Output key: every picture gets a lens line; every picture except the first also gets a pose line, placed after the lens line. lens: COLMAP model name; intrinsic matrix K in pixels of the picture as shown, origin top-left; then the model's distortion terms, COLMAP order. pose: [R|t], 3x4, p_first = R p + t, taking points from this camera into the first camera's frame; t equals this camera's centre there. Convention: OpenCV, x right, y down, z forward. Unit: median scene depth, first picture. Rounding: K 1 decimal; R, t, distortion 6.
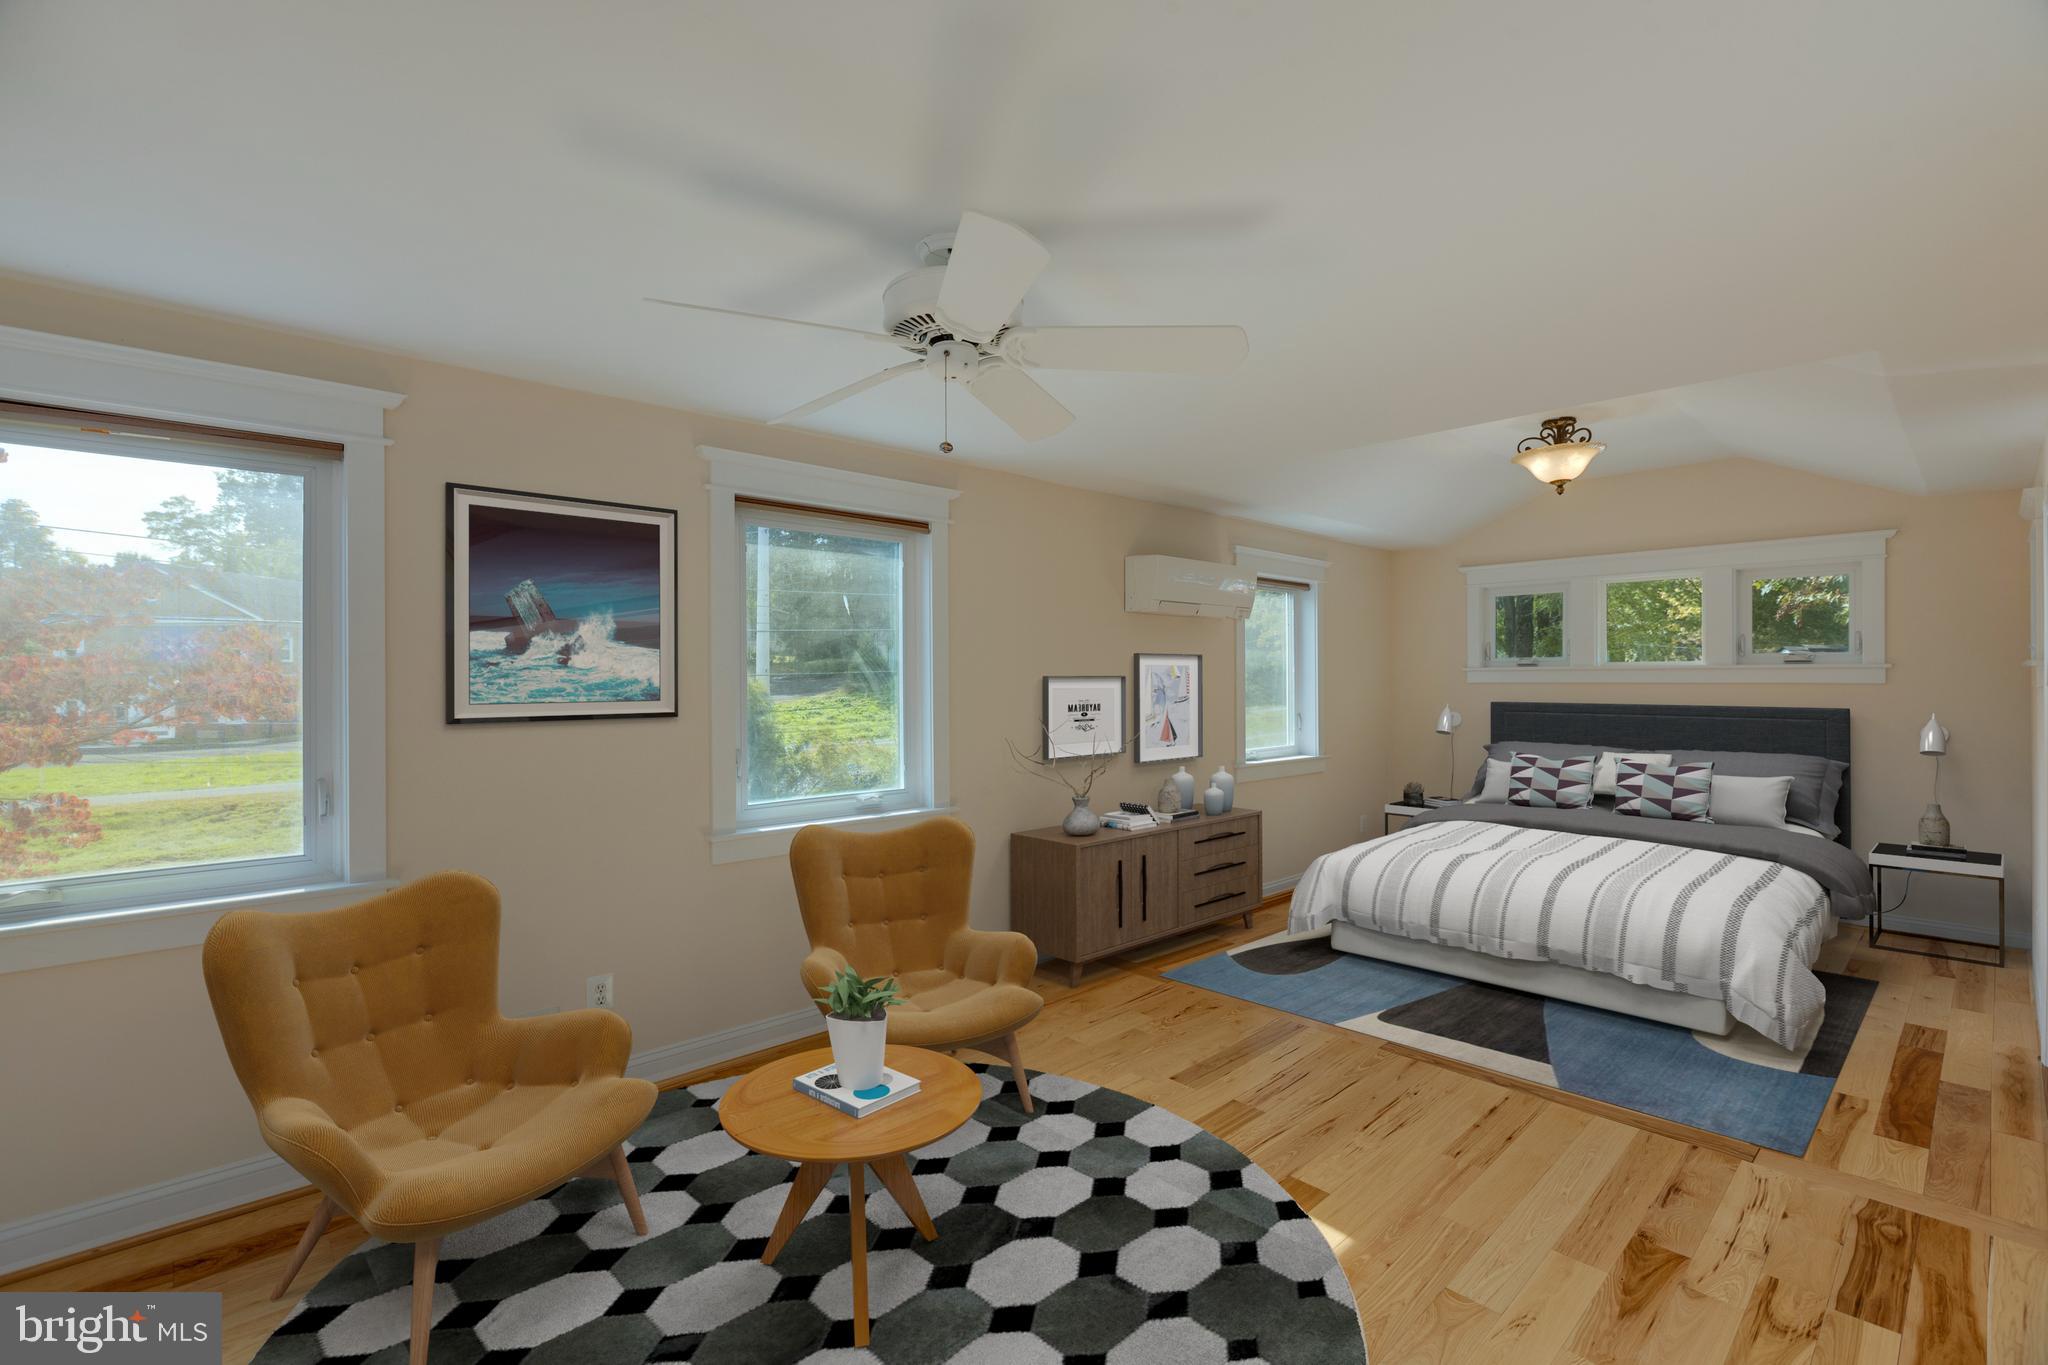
lens RADIAL K [[944.9, 0, 1024.4], [0, 944.9, 677.1], [0, 0, 1]] dist [-0.000573, -0.000131]
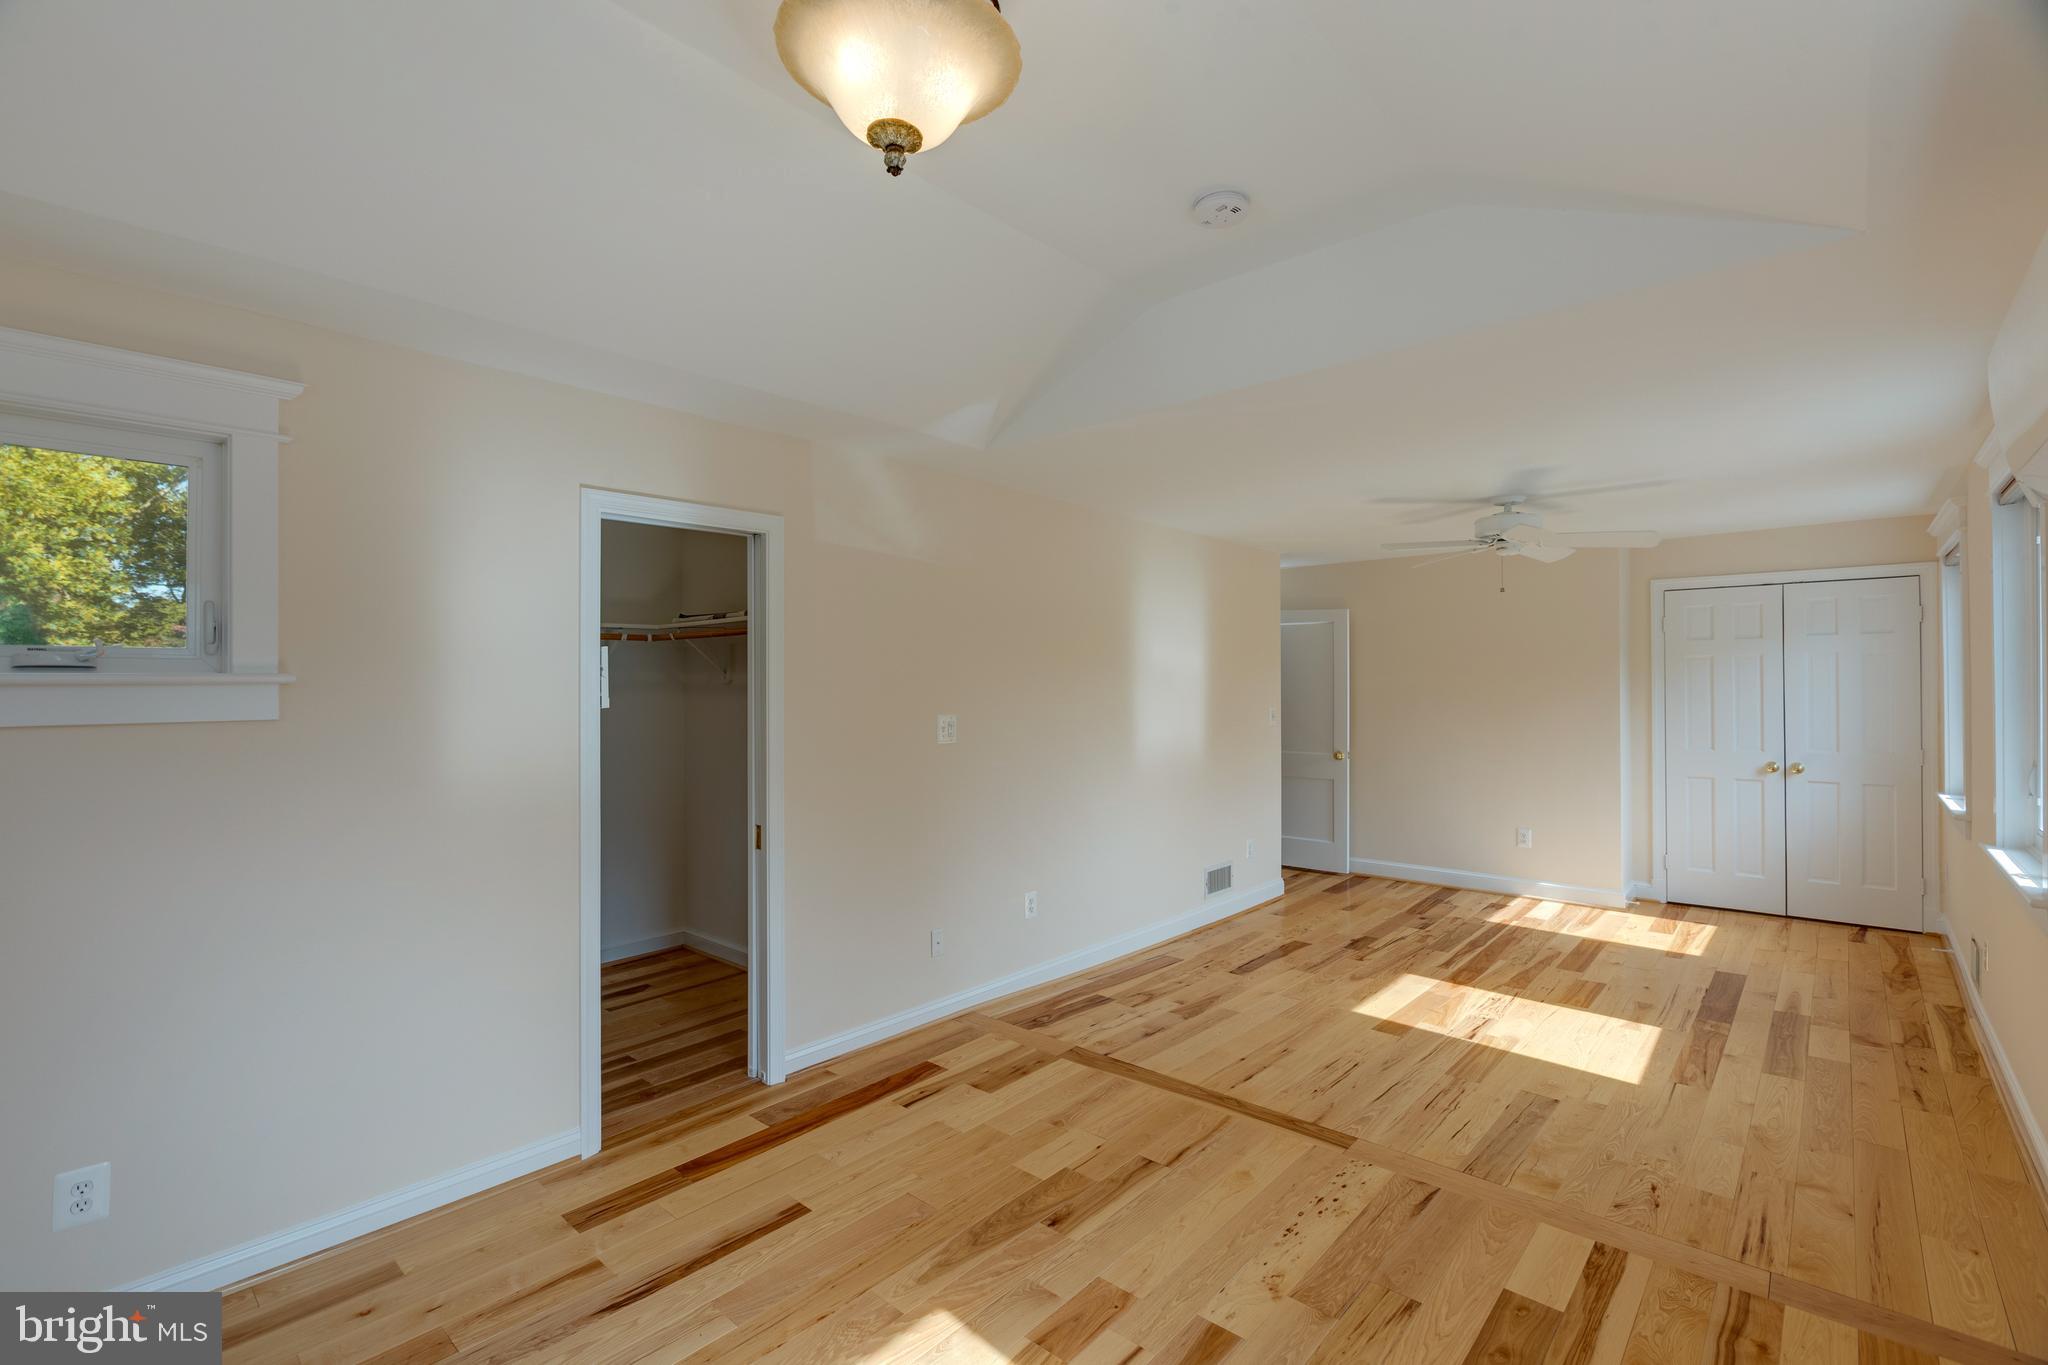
lens RADIAL K [[944.9, 0, 1023.4], [0, 944.9, 680.3], [0, 0, 1]] dist [-0.000573, -0.000131]
pose [[-0.996145, 0.005075, -0.087574, 1.002644], [0.005138, 0.999987, -0.000495, -0.013997], [0.087570, -0.000943, -0.996158, 2.445733]]
